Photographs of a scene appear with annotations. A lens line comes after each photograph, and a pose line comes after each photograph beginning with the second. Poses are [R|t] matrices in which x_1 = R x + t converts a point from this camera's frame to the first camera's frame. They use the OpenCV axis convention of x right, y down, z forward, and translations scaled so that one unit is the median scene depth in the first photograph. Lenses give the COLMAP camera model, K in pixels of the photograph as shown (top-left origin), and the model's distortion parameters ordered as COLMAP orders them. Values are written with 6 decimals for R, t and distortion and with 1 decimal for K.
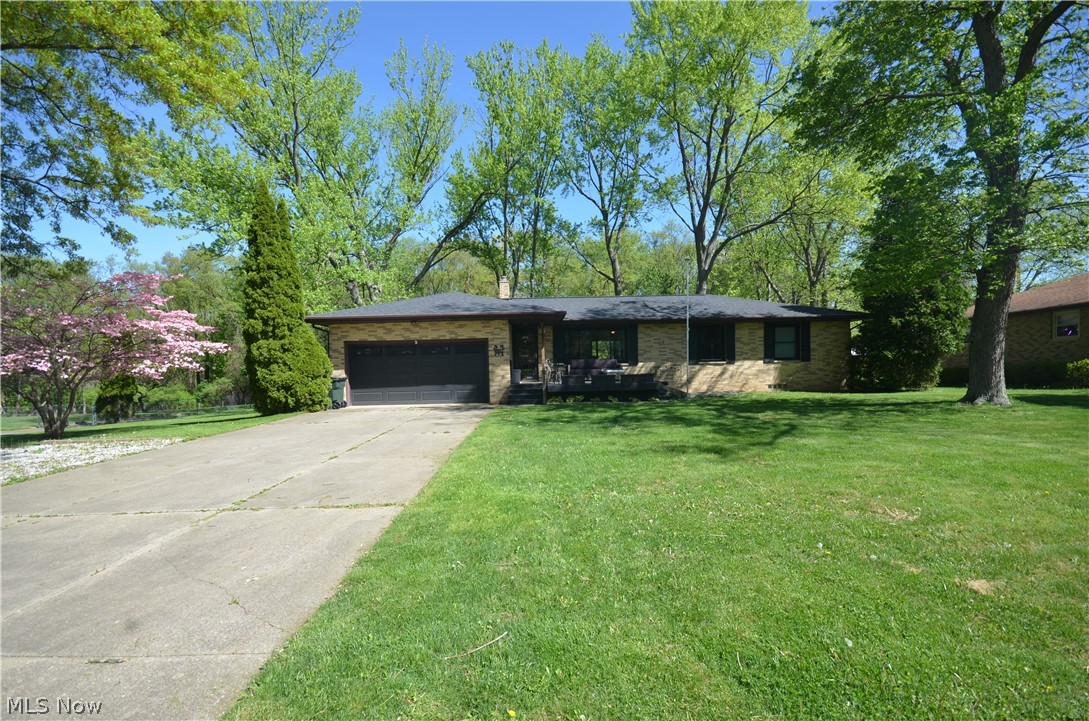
lens RADIAL K [[477.6, 0, 547.0], [0, 477.6, 363.1], [0, 0, 1]] dist [-0.003598, -0.000188]
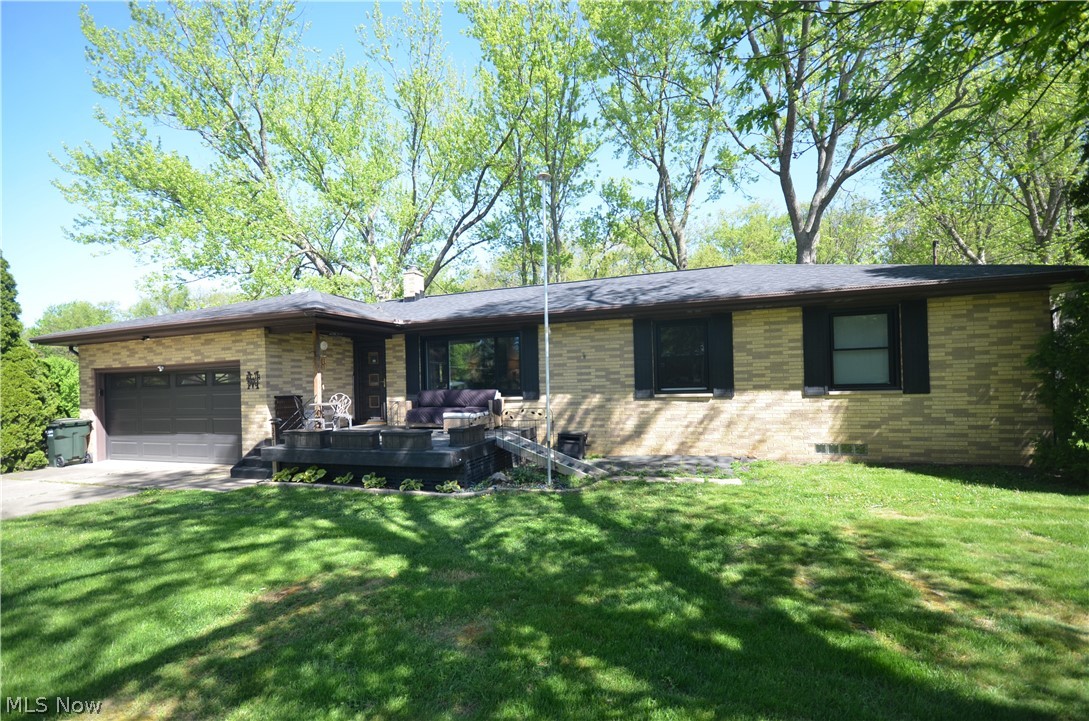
lens RADIAL K [[477.6, 0, 545.4], [0, 477.6, 366.0], [0, 0, 1]] dist [-0.003598, -0.000188]
pose [[0.935467, -0.017824, -0.352965, 0.385540], [0.014033, 0.999813, -0.013296, -0.026677], [0.353136, 0.007485, 0.935542, 0.490634]]
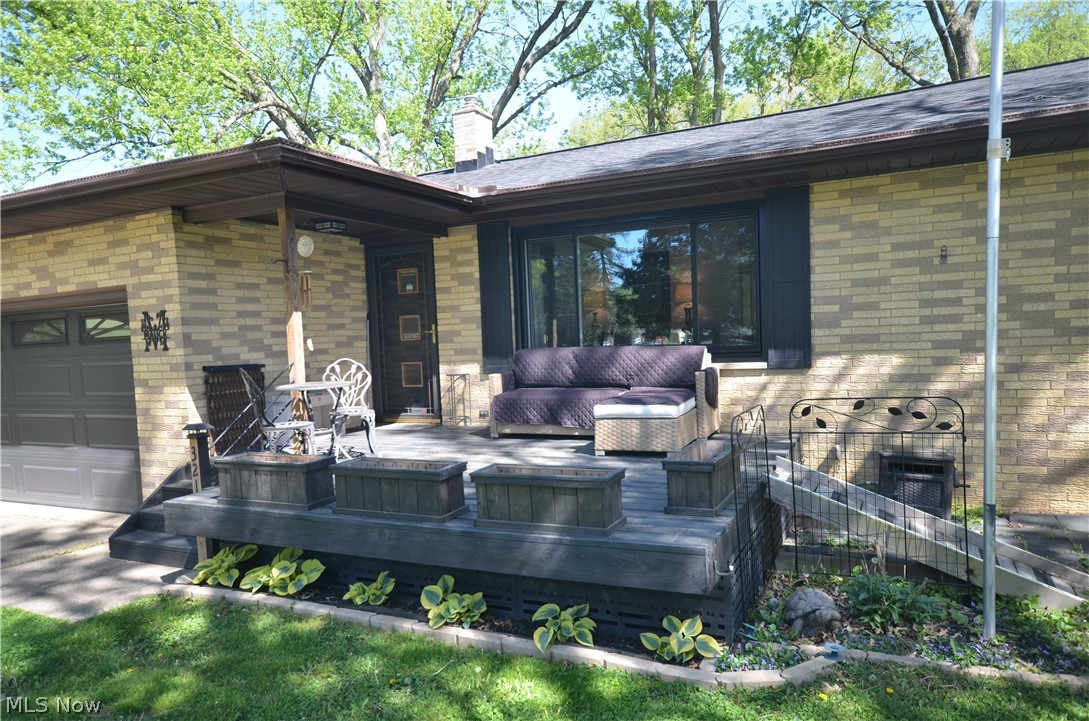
lens RADIAL K [[736.8, 0, 540.9], [0, 736.8, 361.0], [0, 0, 1]] dist [0.005903, 0.006049]
pose [[0.882581, -0.002080, -0.470156, 0.236837], [0.030980, 0.998074, 0.053740, -0.021592], [0.469138, -0.061995, 0.880946, 0.635406]]
